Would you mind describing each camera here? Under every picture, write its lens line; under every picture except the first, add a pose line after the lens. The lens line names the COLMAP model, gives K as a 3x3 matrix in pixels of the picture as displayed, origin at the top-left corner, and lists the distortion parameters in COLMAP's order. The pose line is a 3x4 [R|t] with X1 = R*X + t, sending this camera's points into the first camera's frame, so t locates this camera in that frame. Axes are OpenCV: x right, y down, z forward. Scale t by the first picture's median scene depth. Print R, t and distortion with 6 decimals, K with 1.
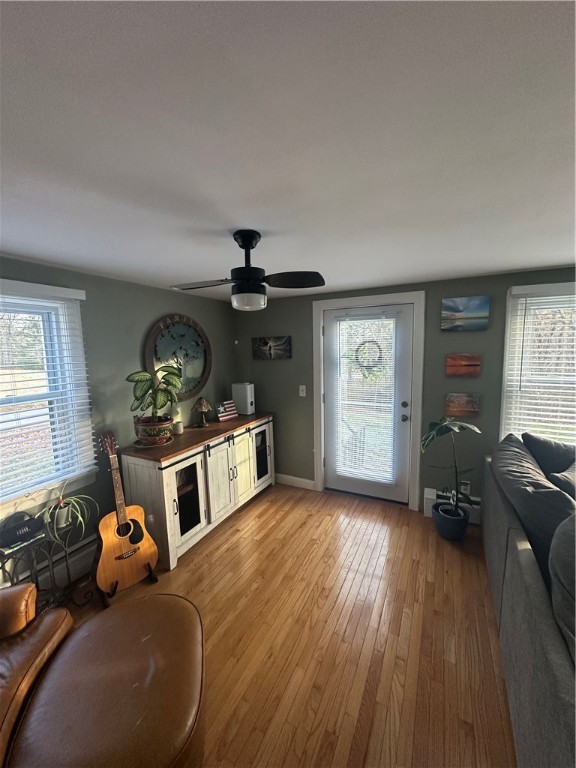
lens RADIAL K [[305.0, 0, 288.9], [0, 305.0, 383.3], [0, 0, 1]] dist [-0.002272, 0.000180]
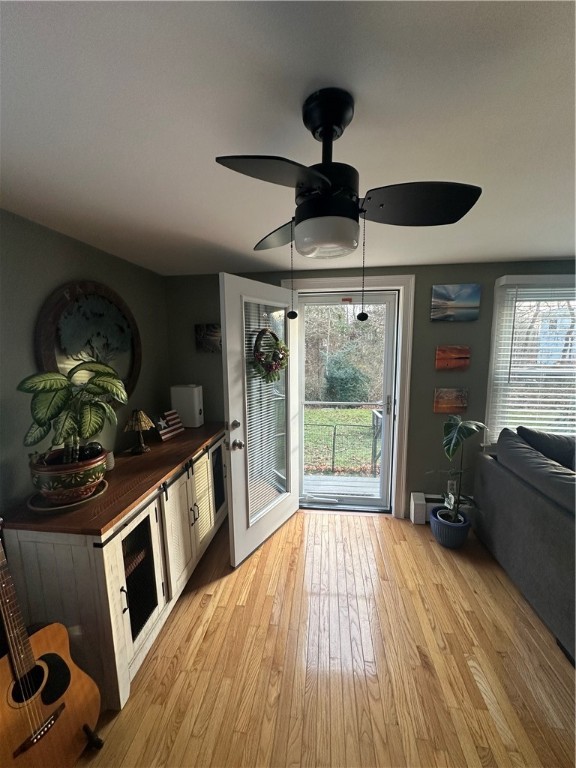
lens RADIAL K [[305.0, 0, 289.3], [0, 305.0, 384.0], [0, 0, 1]] dist [-0.002272, 0.000180]
pose [[0.941068, -0.034771, 0.336425, -0.220311], [0.030506, 0.999373, 0.017956, -0.012432], [-0.336838, -0.006635, 0.941539, 0.292768]]
